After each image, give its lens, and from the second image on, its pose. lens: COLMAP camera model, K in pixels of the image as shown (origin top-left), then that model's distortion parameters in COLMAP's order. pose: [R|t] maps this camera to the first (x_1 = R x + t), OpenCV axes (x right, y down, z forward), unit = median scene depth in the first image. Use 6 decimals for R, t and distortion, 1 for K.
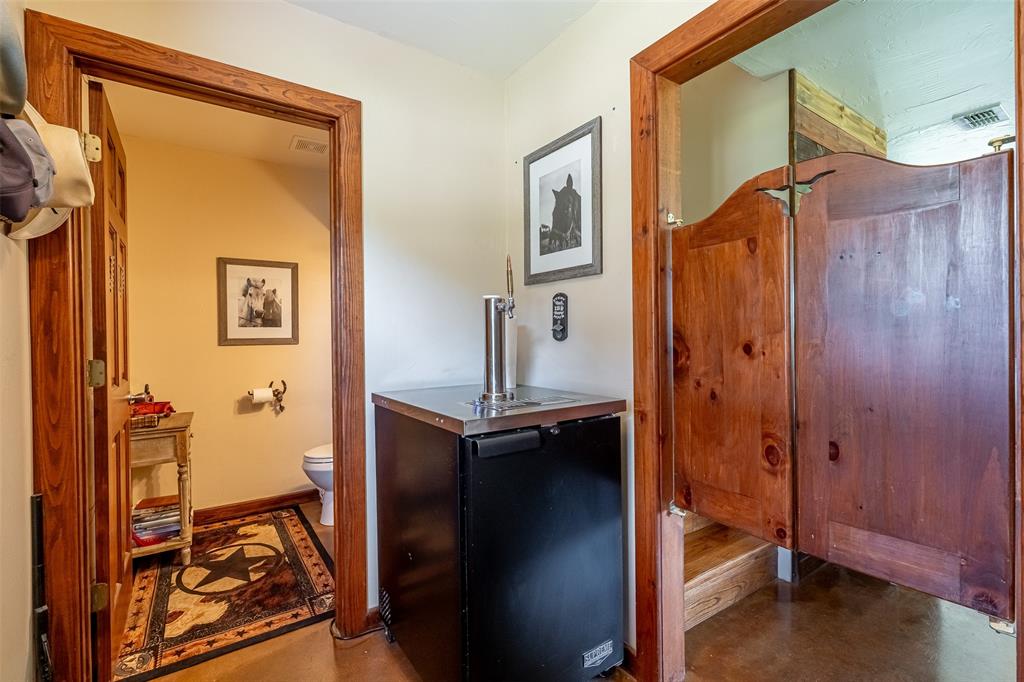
lens RADIAL K [[461.6, 0, 516.9], [0, 461.6, 337.6], [0, 0, 1]] dist [-0.002366, -0.000090]
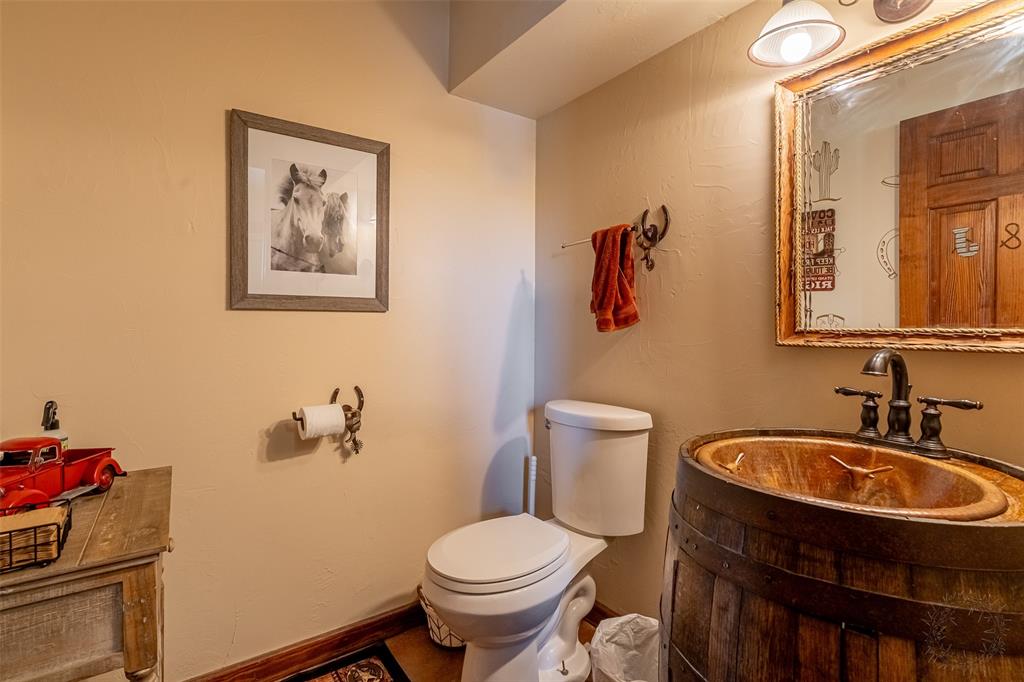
lens RADIAL K [[489.5, 0, 515.6], [0, 489.5, 322.5], [0, 0, 1]] dist [-0.003040, -0.000661]
pose [[0.999688, 0.009251, 0.023220, -0.371032], [-0.009129, 0.999944, -0.005396, 0.029159], [-0.023268, 0.005182, 0.999716, 0.509339]]
